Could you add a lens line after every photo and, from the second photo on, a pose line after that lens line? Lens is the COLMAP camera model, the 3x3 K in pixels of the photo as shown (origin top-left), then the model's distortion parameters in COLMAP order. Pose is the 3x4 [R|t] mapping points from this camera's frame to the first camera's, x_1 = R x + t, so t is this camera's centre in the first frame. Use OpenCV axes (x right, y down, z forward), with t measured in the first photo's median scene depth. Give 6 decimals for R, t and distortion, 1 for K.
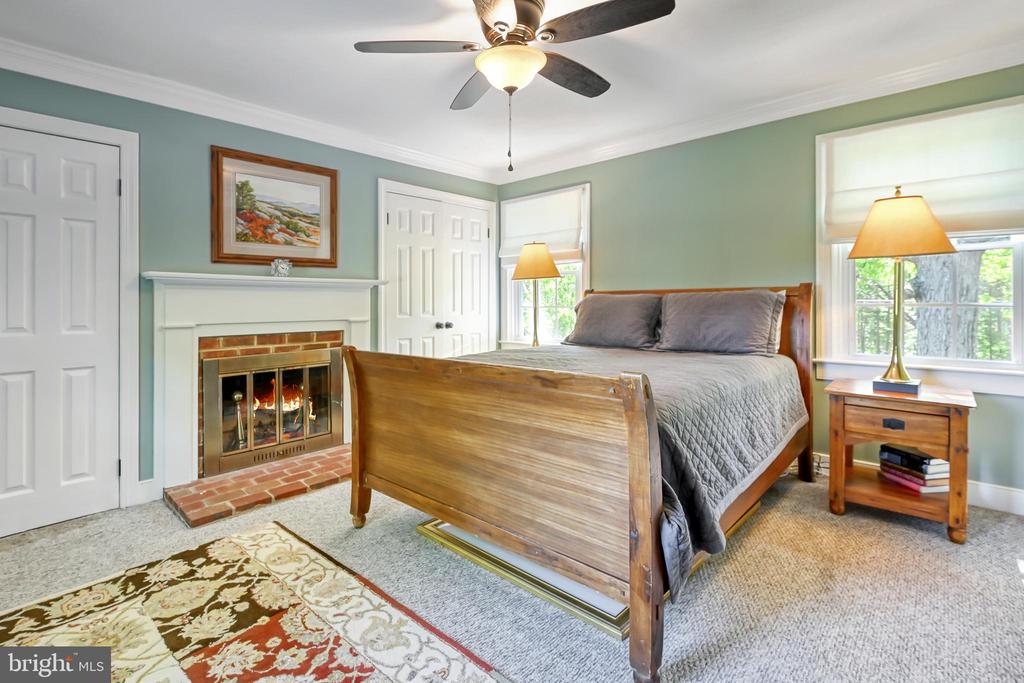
lens RADIAL K [[509.8, 0, 512.9], [0, 509.8, 306.5], [0, 0, 1]] dist [-0.002918, -0.003471]
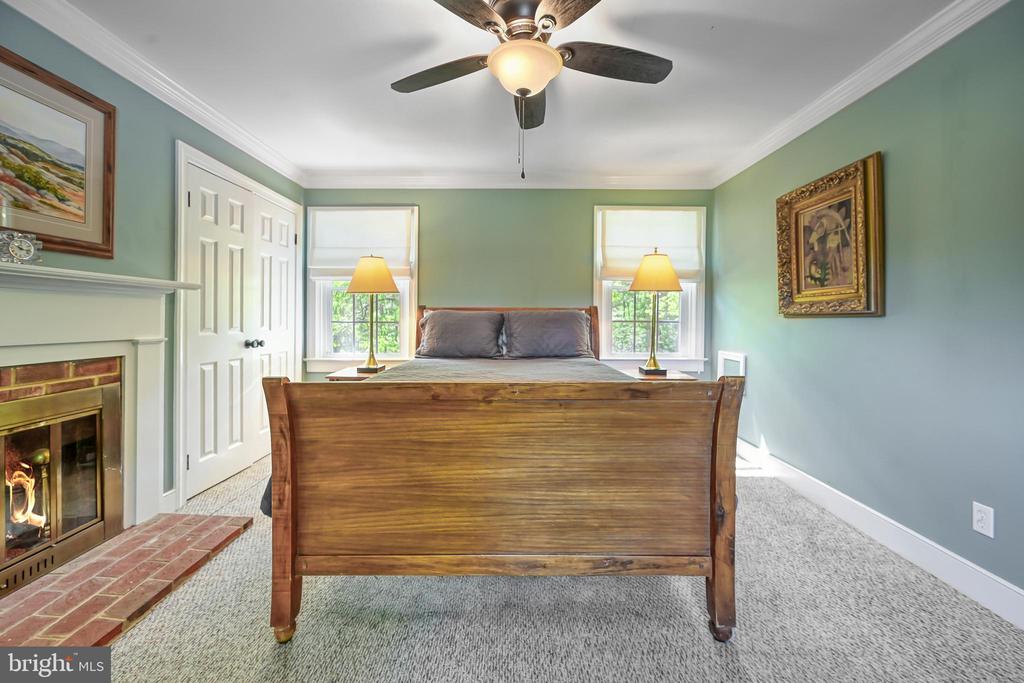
lens RADIAL K [[399.9, 0, 537.3], [0, 399.9, 323.0], [0, 0, 1]] dist [-0.001646, -0.000415]
pose [[0.722014, 0.002102, 0.691875, -0.308404], [-0.002379, 0.999997, -0.000555, 0.003570], [-0.691874, -0.001245, 0.722017, 0.269640]]
